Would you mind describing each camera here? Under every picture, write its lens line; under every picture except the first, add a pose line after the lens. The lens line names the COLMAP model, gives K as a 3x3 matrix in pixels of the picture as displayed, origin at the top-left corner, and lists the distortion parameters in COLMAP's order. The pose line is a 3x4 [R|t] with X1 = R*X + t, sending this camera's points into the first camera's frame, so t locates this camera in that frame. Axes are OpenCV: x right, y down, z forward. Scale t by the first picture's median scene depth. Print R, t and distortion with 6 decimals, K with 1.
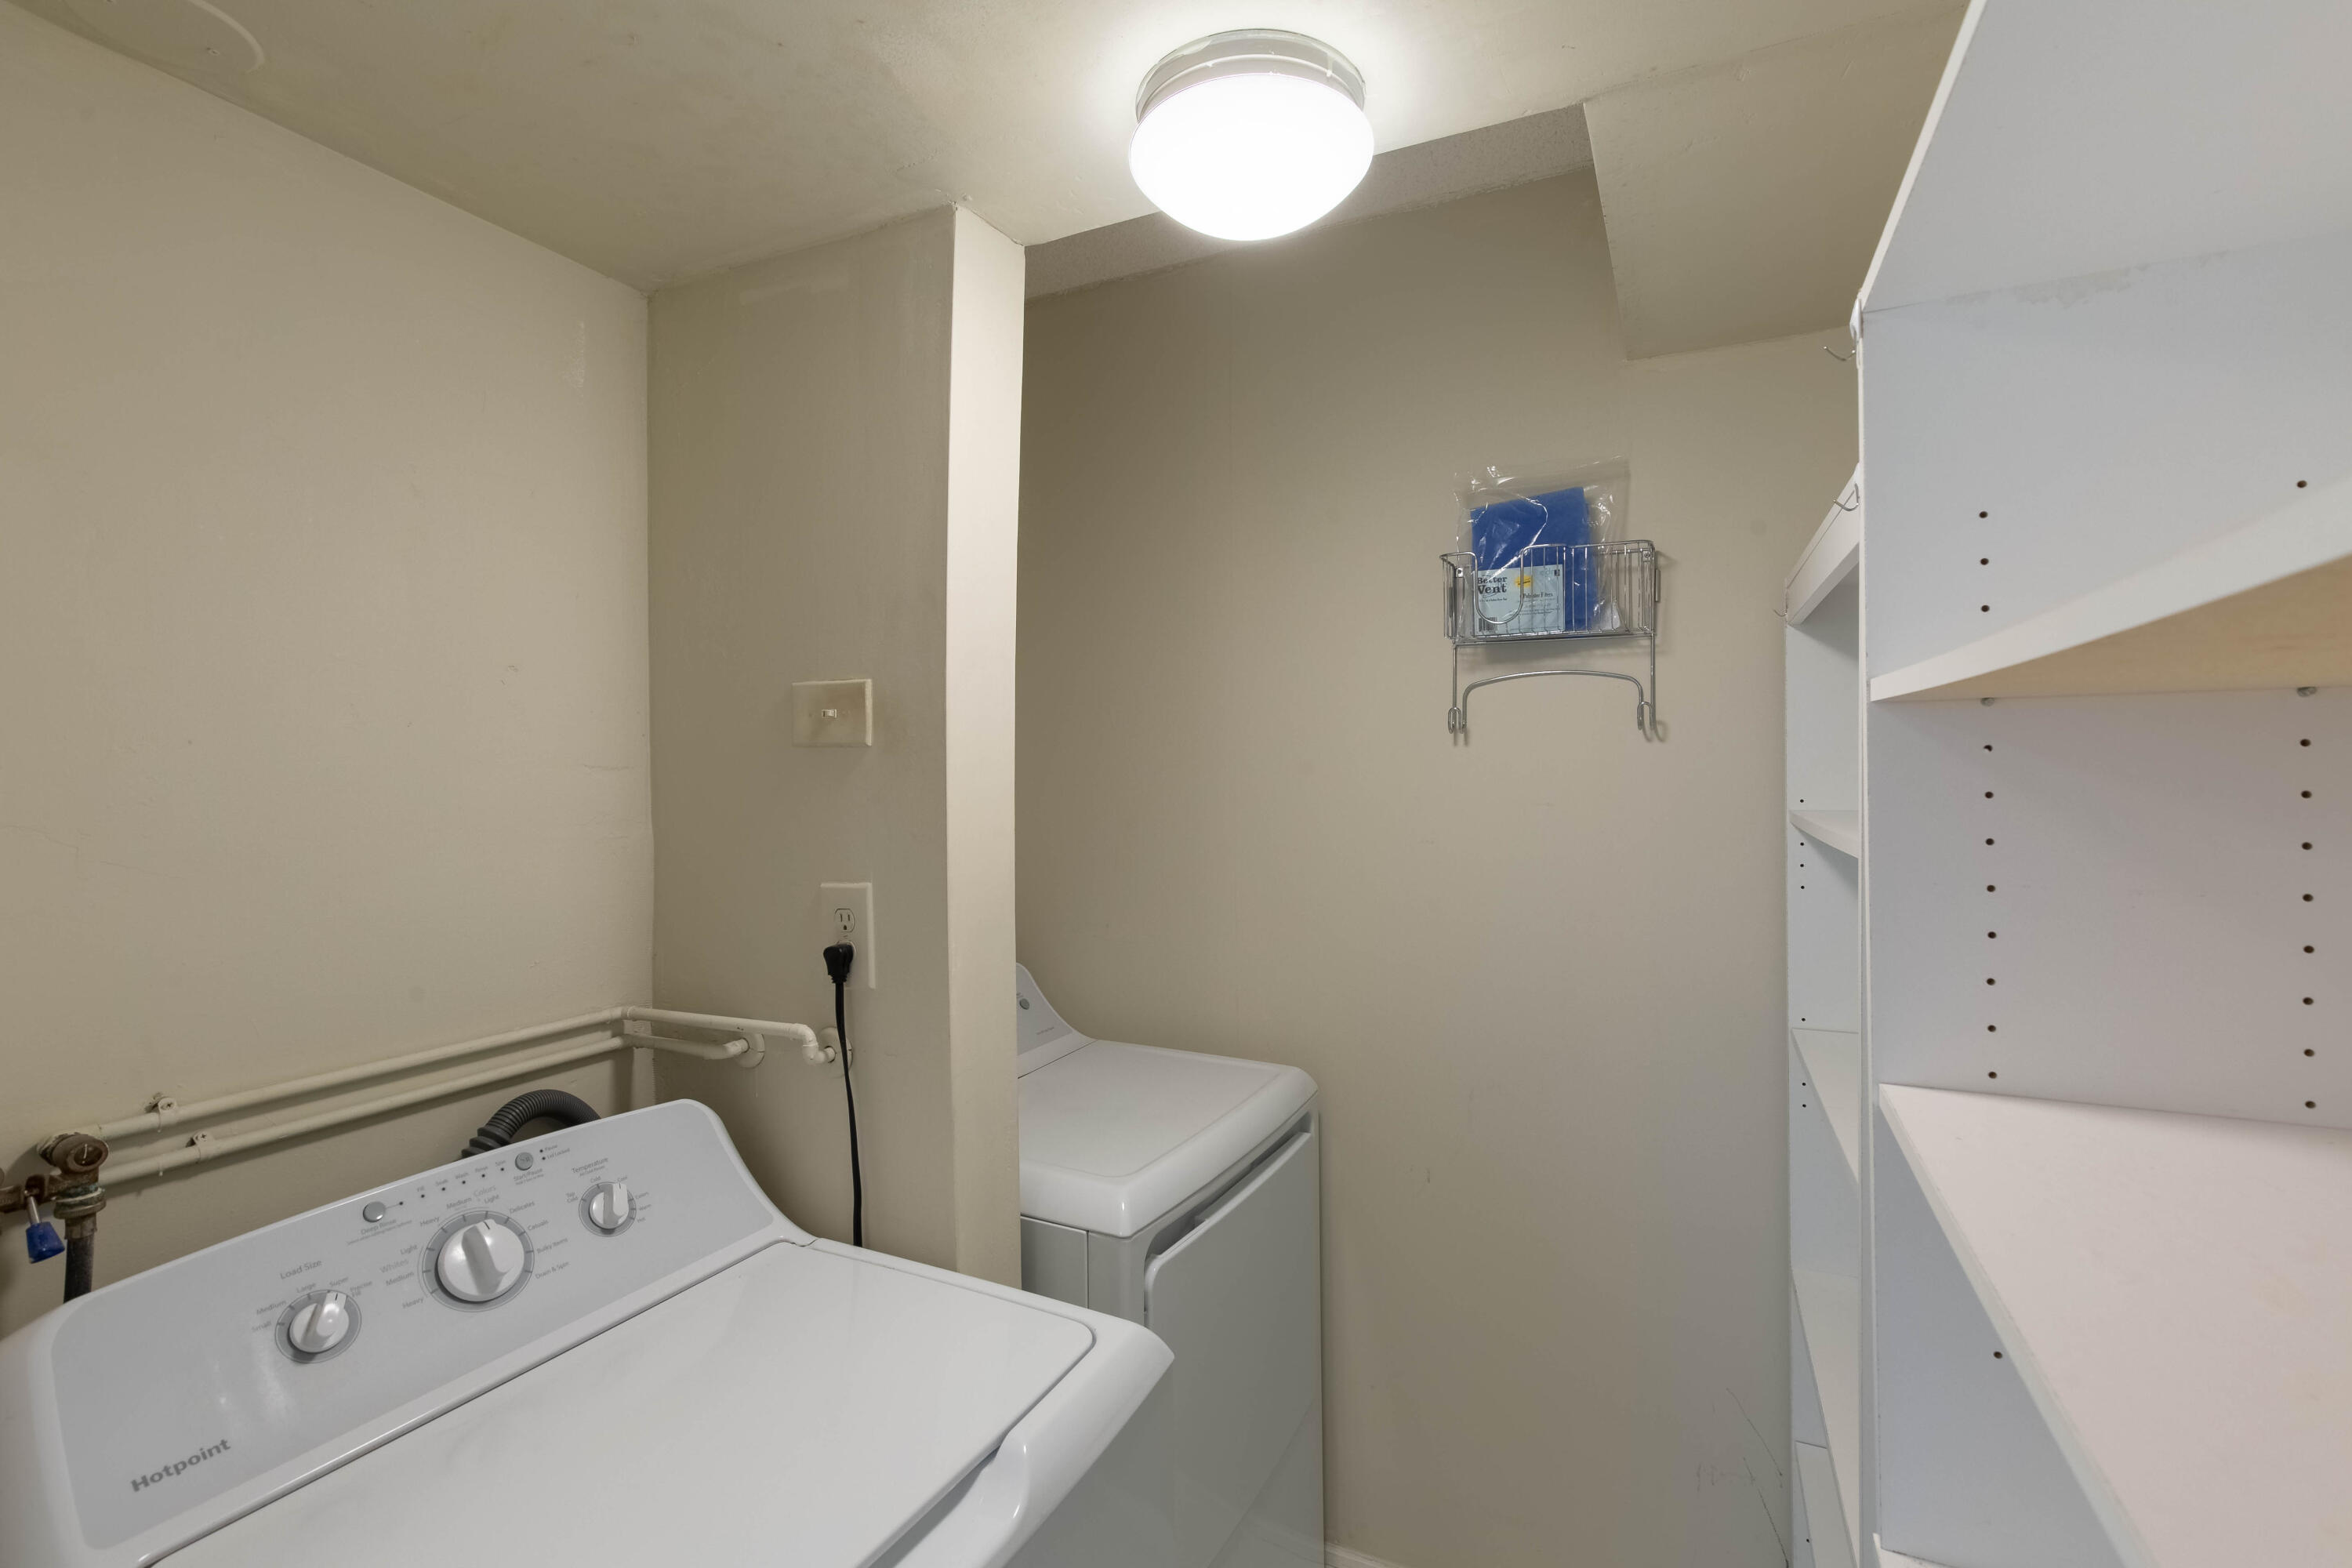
lens RADIAL K [[1077.8, 0, 1172.4], [0, 1077.8, 767.1], [0, 0, 1]] dist [0.005456, -0.001281]
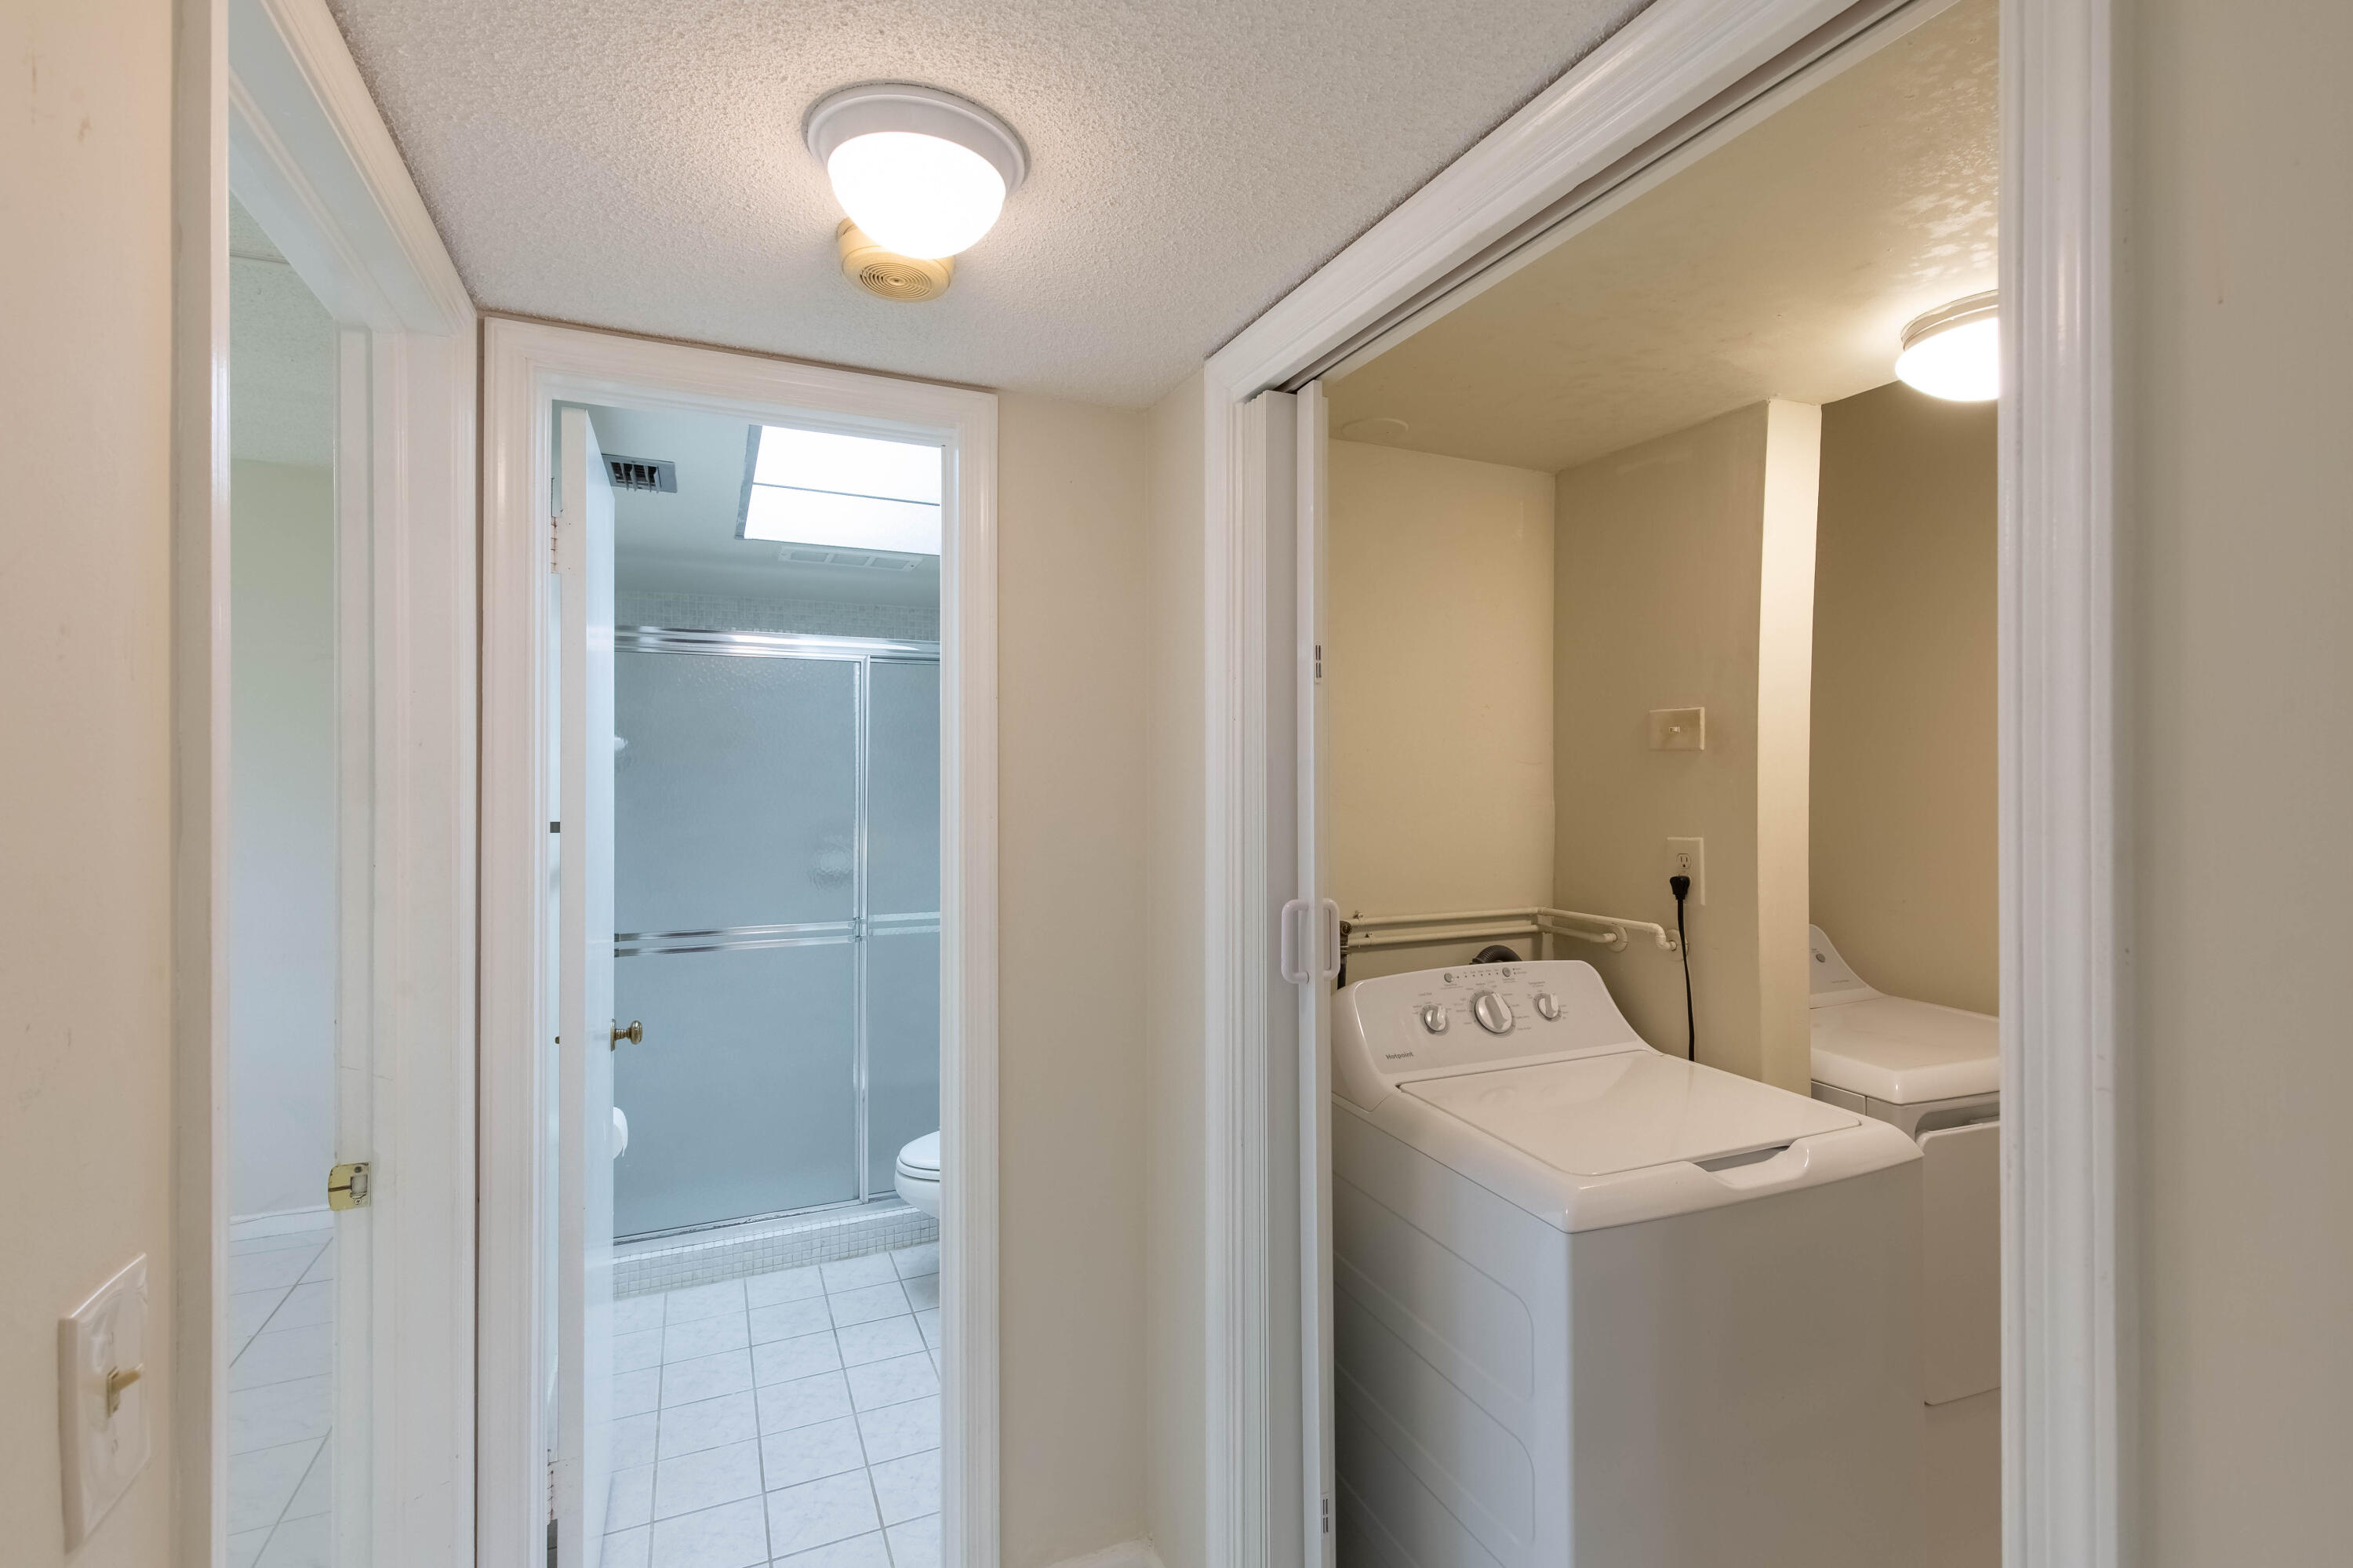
lens RADIAL K [[1078.3, 0, 1183.6], [0, 1078.3, 766.1], [0, 0, 1]] dist [0.005456, -0.001281]
pose [[0.781436, 0.008567, -0.623926, 0.108627], [-0.009858, 0.999950, 0.001384, 0.008712], [0.623907, 0.005069, 0.781482, -0.695094]]
